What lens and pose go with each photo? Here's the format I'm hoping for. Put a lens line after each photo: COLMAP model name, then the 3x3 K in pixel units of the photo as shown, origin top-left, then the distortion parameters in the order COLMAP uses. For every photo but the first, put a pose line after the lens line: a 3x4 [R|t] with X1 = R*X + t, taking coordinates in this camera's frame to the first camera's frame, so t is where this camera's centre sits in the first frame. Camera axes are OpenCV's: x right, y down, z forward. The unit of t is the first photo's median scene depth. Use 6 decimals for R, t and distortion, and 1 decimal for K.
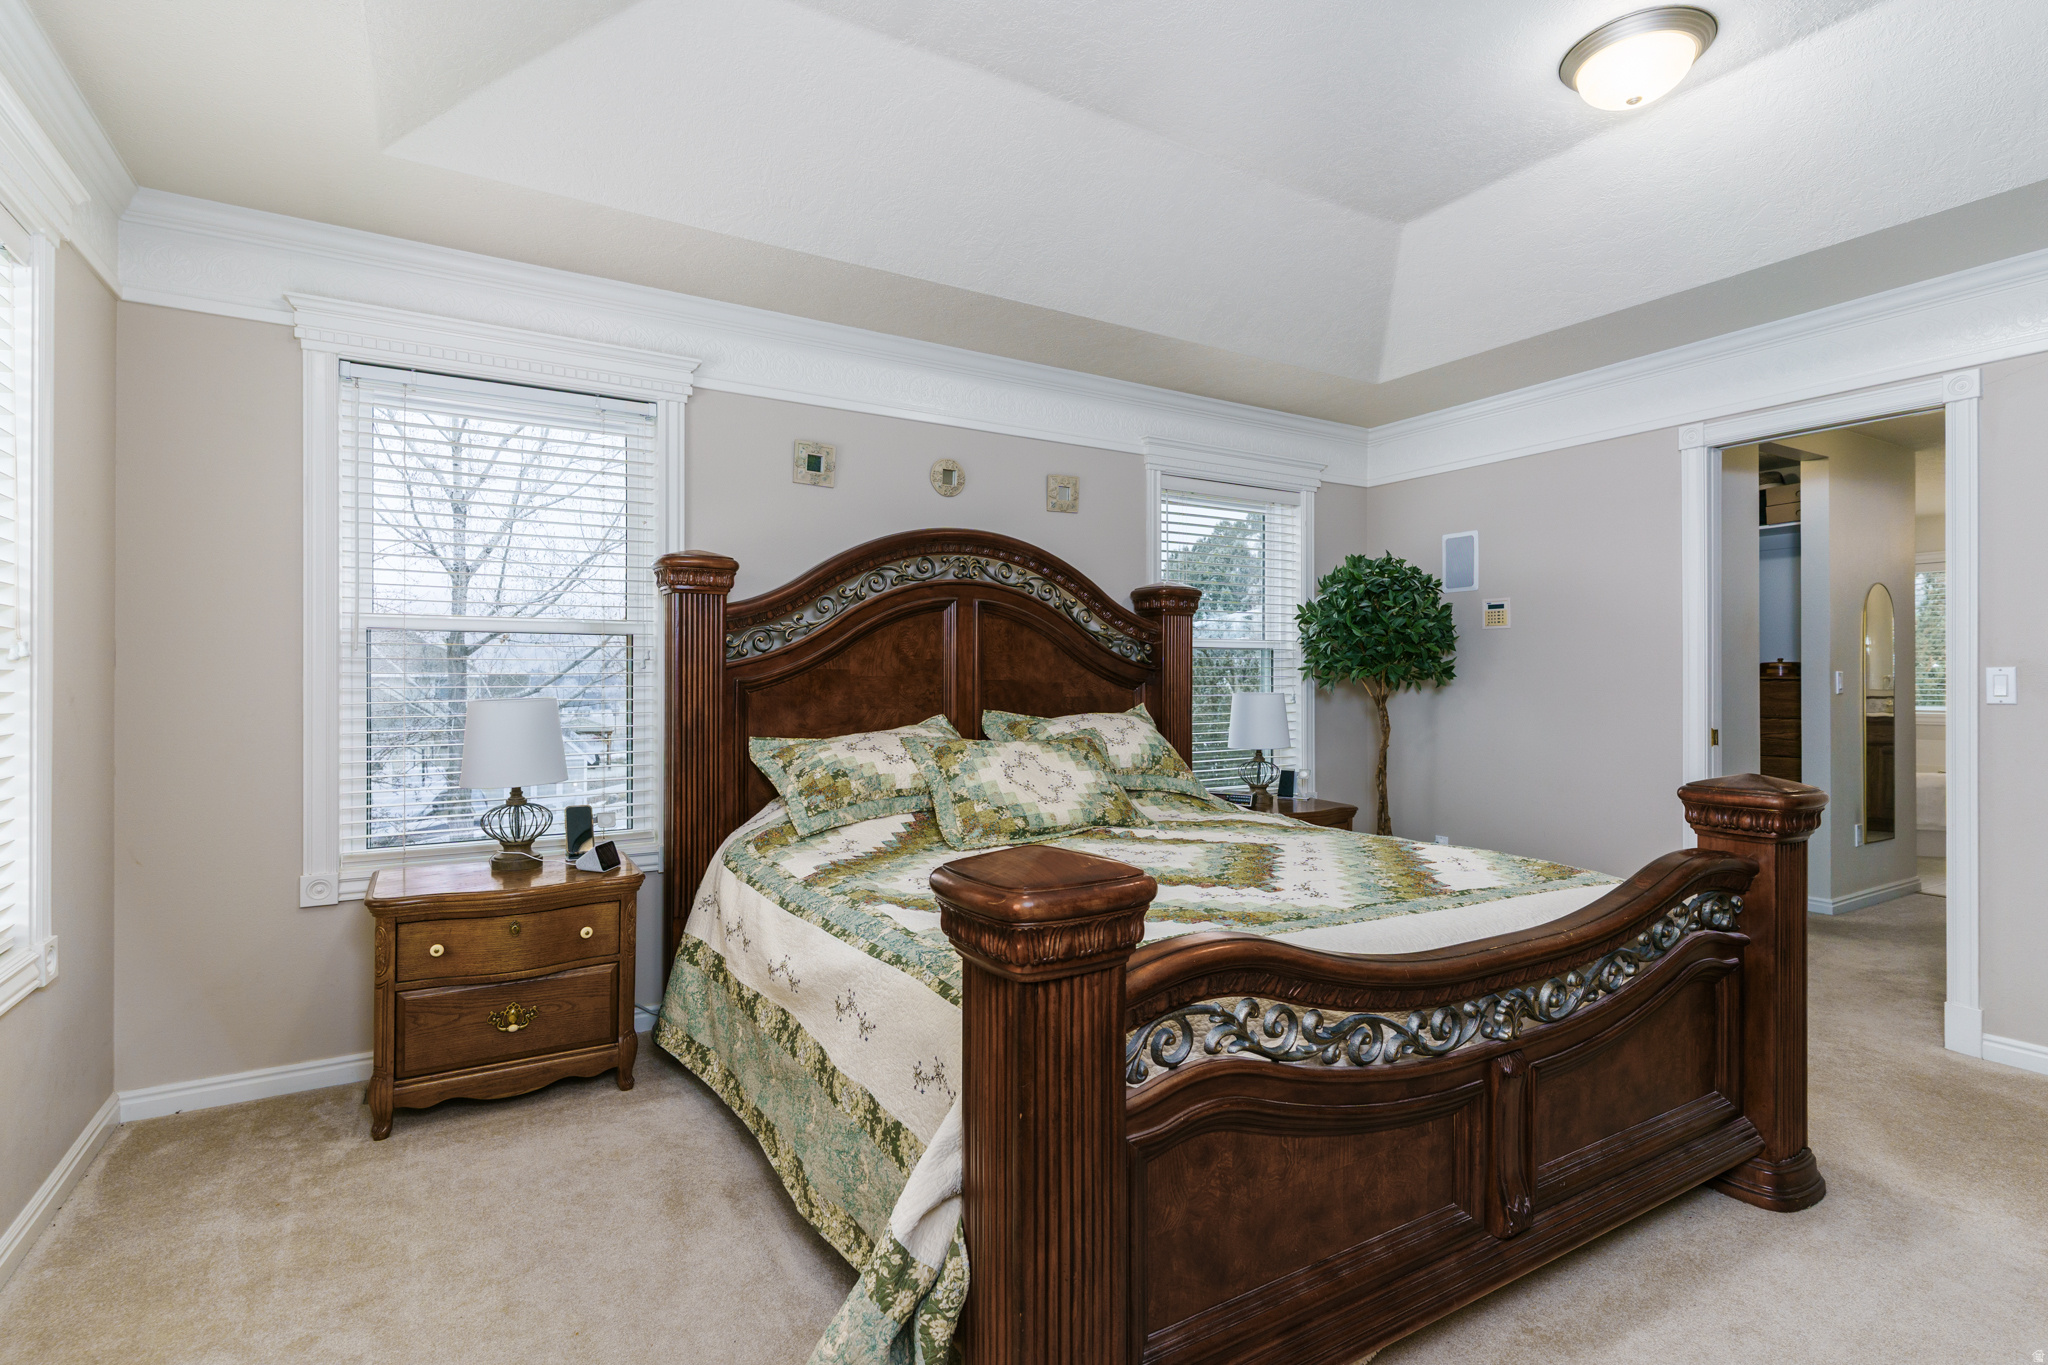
lens RADIAL K [[1049.9, 0, 1028.9], [0, 1049.9, 671.6], [0, 0, 1]] dist [-0.000294, -0.000199]
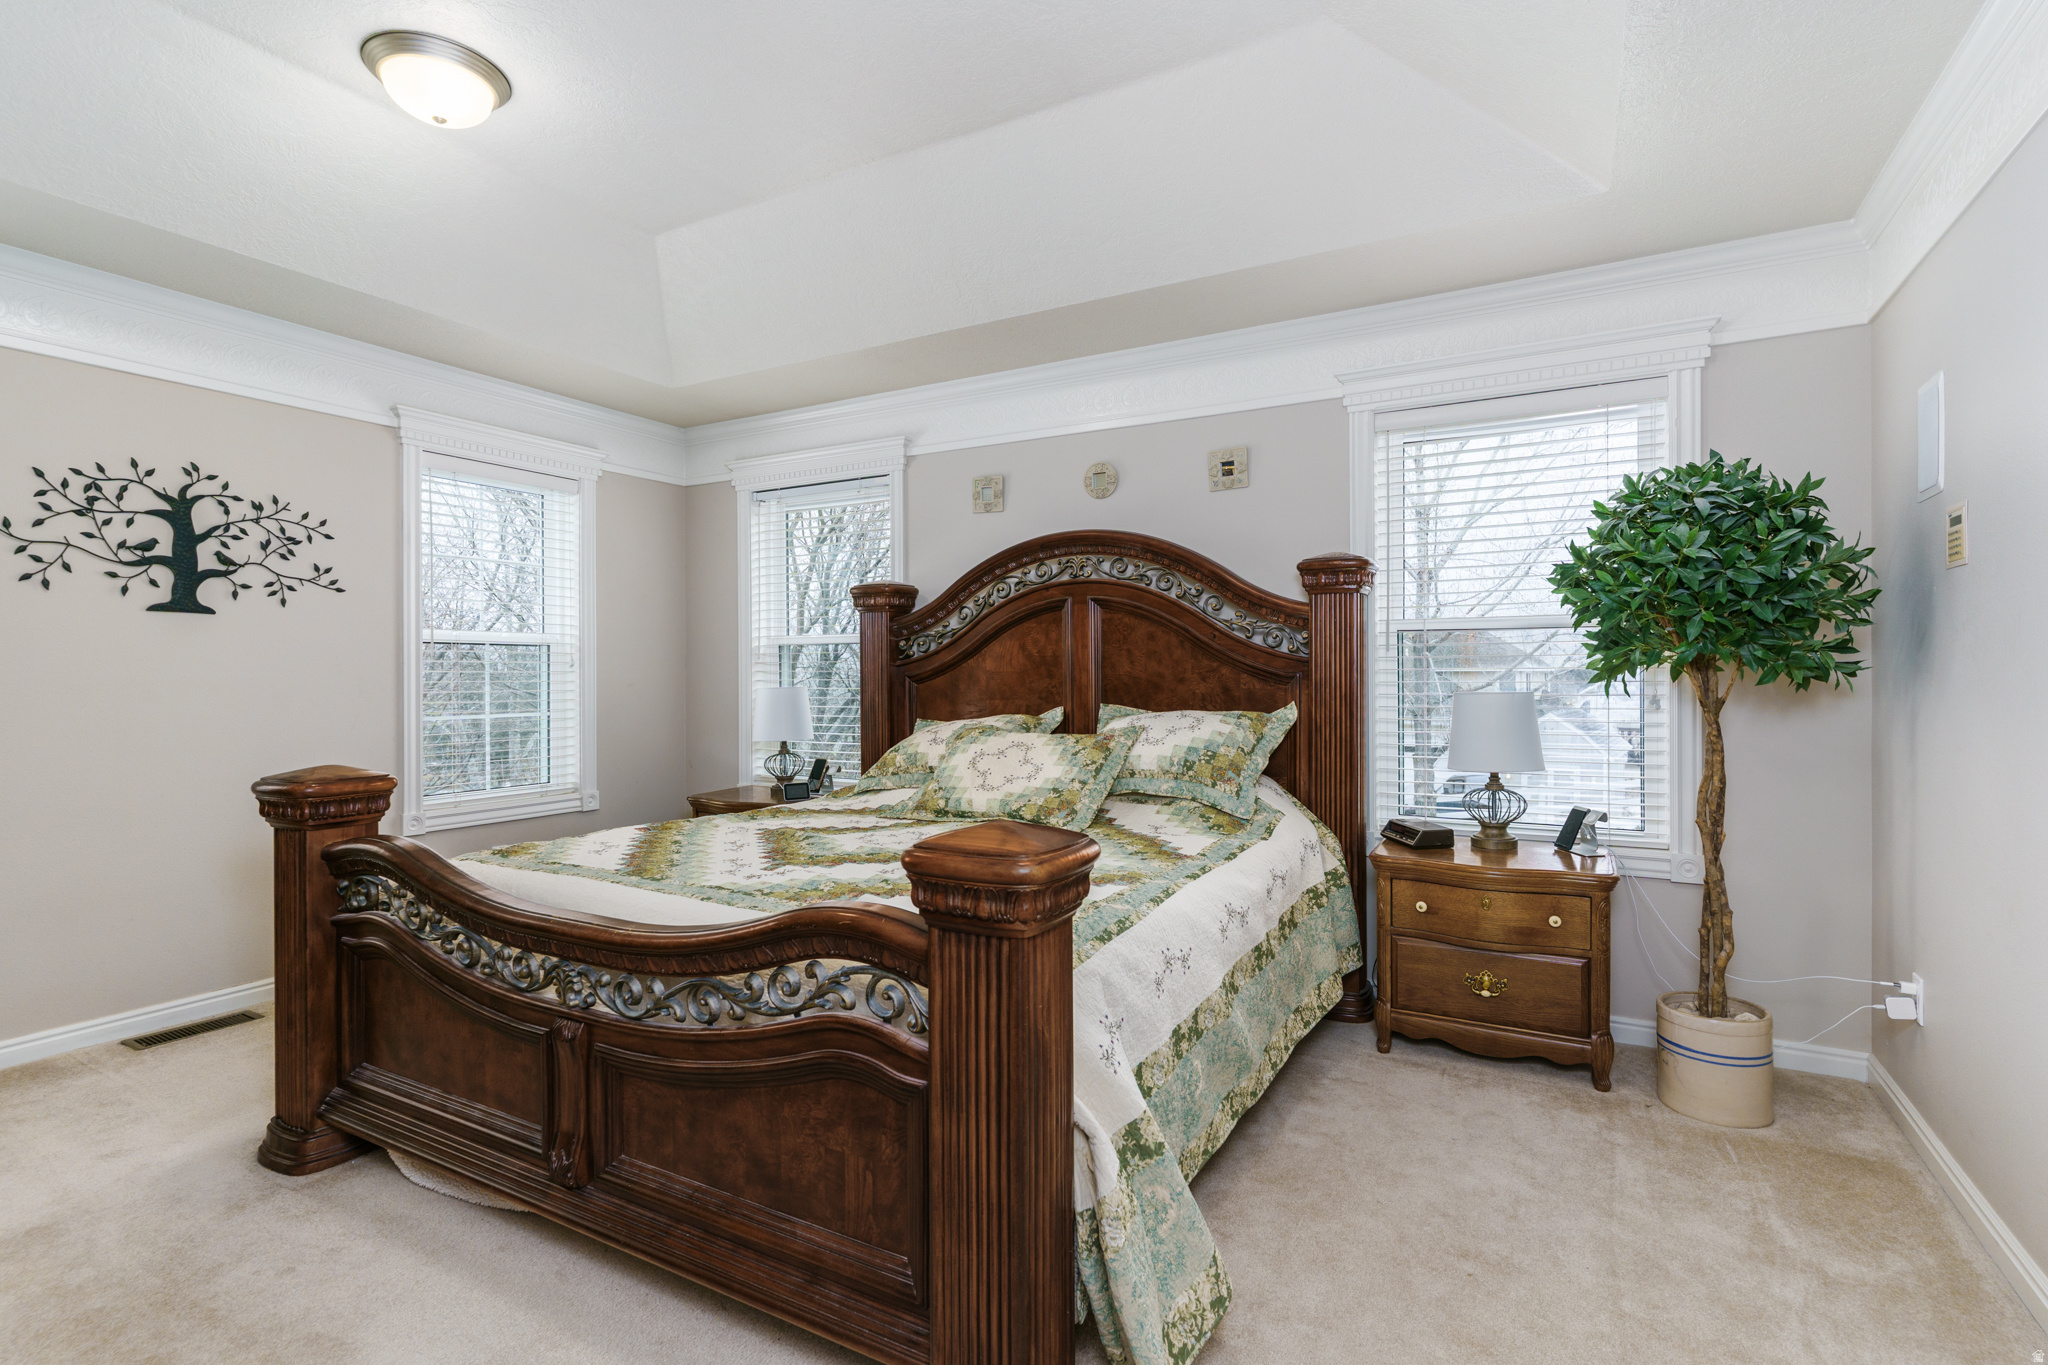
lens RADIAL K [[969.9, 0, 1024.0], [0, 969.9, 682.5], [0, 0, 1]] dist [-0.000605, 0.000091]
pose [[0.473823, 0.005932, -0.880600, 0.710126], [0.009281, 0.999888, 0.011730, 0.003965], [0.880571, -0.013730, 0.473714, 0.453002]]
